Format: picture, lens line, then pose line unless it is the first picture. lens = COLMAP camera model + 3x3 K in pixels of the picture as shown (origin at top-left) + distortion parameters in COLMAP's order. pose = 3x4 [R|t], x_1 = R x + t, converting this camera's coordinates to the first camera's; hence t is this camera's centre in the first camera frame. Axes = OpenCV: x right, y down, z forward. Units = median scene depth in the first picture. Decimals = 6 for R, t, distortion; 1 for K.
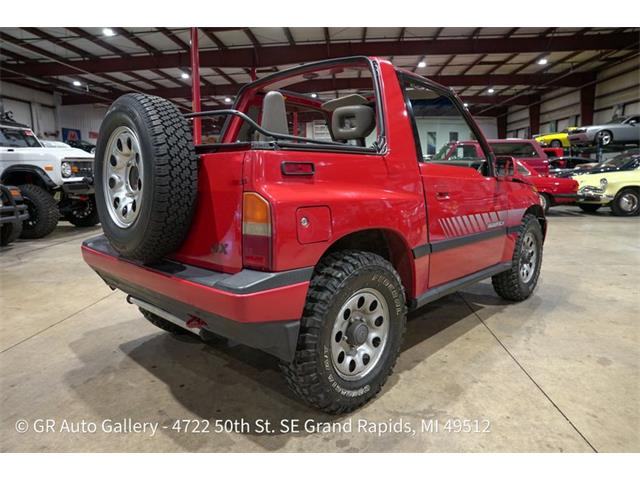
lens RADIAL K [[436.6, 0, 321.3], [0, 436.6, 242.1], [0, 0, 1]] dist [-0.125967, 0.092081]
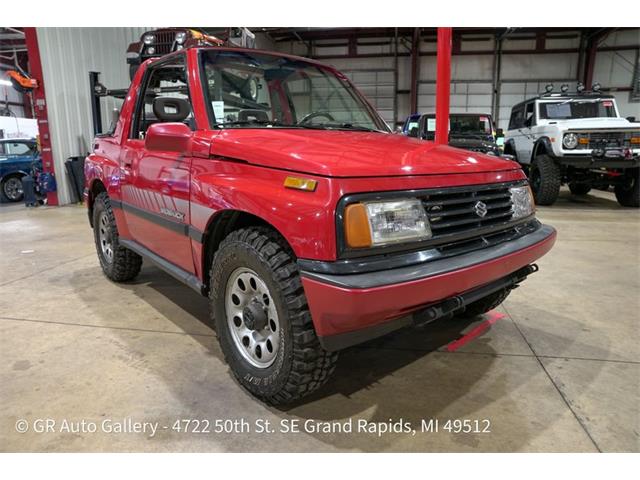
lens RADIAL K [[436.6, 0, 323.5], [0, 436.6, 238.5], [0, 0, 1]] dist [-0.125967, 0.092081]
pose [[-0.103354, 0.213353, -0.971493, 1.159943], [-0.154244, 0.961470, 0.227561, -0.220969], [0.982612, 0.173366, -0.066464, 1.348063]]
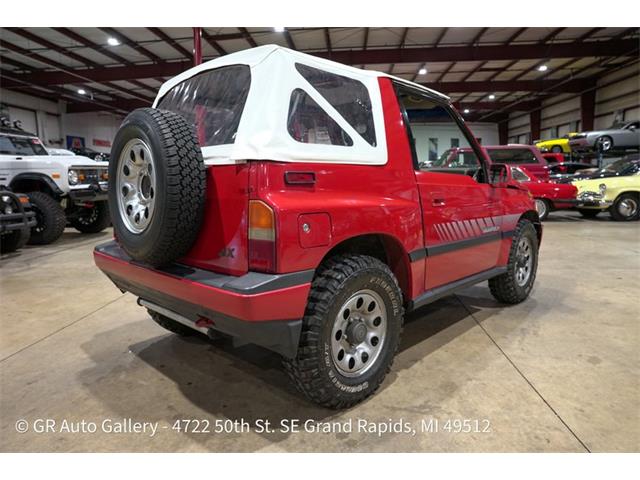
lens RADIAL K [[436.6, 0, 322.1], [0, 436.6, 239.2], [0, 0, 1]] dist [-0.125967, 0.092081]
pose [[0.999991, -0.002961, -0.003038, 0.002336], [0.002897, 0.999779, -0.020811, 0.002953], [0.003099, 0.020802, 0.999779, -0.041680]]
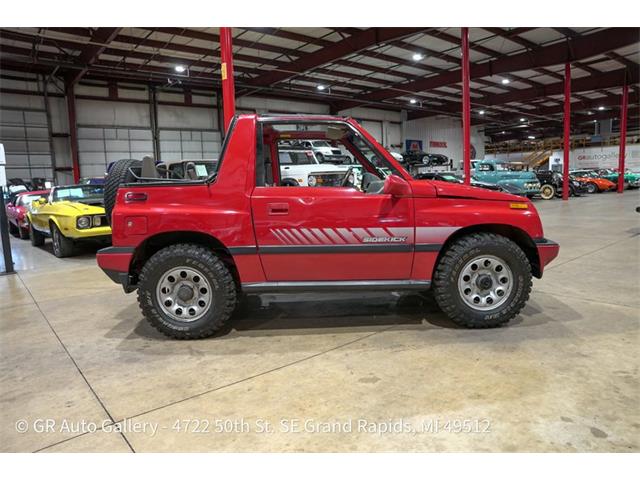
lens RADIAL K [[436.6, 0, 320.7], [0, 436.6, 240.8], [0, 0, 1]] dist [-0.125967, 0.092081]
pose [[0.689745, 0.081272, -0.719477, 1.085149], [-0.089074, 0.995657, 0.027077, -0.055021], [0.718553, 0.045410, 0.693988, 0.150244]]
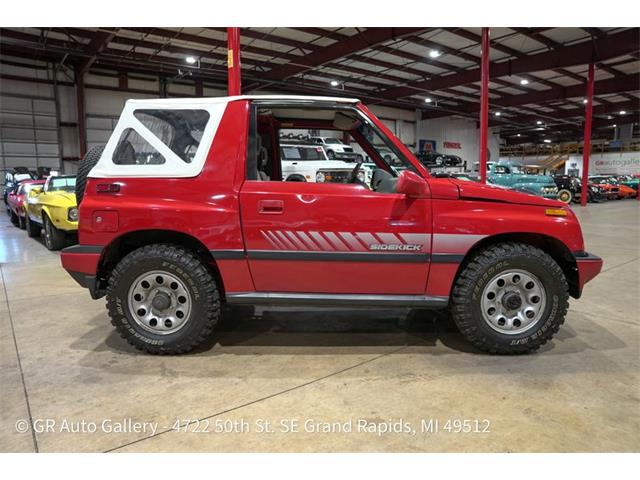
lens RADIAL K [[436.6, 0, 320.8], [0, 436.6, 240.2], [0, 0, 1]] dist [-0.125967, 0.092081]
pose [[0.670926, 0.105824, -0.733934, 0.978718], [-0.120795, 0.992141, 0.032629, -0.067895], [0.731619, 0.066764, 0.678437, 0.280479]]
